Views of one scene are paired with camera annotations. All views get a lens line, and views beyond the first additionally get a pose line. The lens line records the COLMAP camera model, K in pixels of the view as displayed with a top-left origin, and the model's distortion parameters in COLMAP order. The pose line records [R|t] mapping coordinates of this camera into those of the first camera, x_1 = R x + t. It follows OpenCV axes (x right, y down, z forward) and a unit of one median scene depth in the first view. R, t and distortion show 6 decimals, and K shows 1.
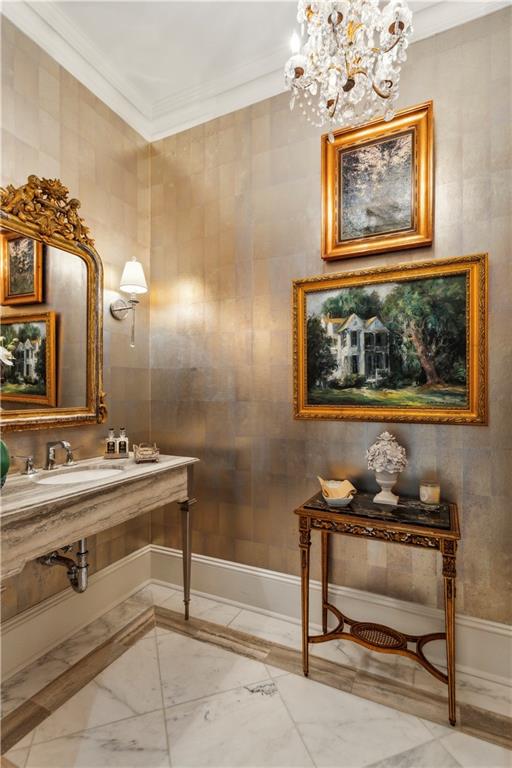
lens RADIAL K [[367.5, 0, 256.5], [0, 367.5, 391.1], [0, 0, 1]] dist [0.002593, 0.000591]
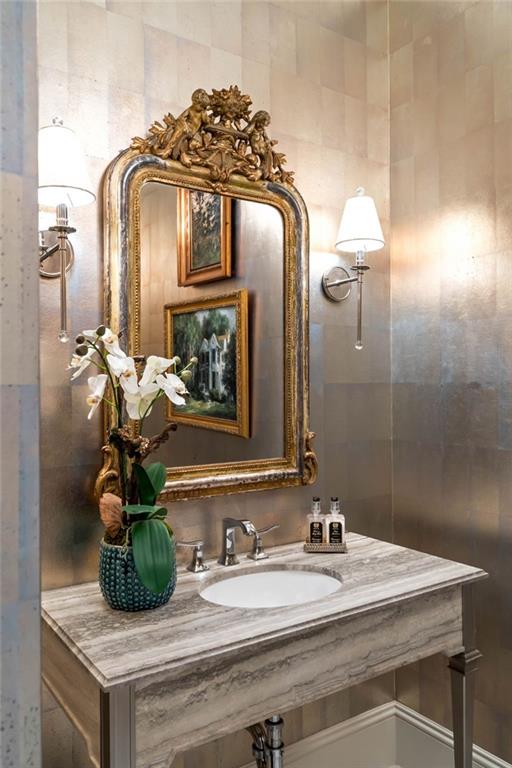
lens RADIAL K [[604.3, 0, 256.0], [0, 604.3, 384.0], [0, 0, 1]] dist [0.004852, -0.000559]
pose [[0.867962, -0.008389, -0.496559, -0.017697], [0.007914, 0.999964, -0.003059, -0.070301], [0.496567, -0.001274, 0.867998, 0.131781]]
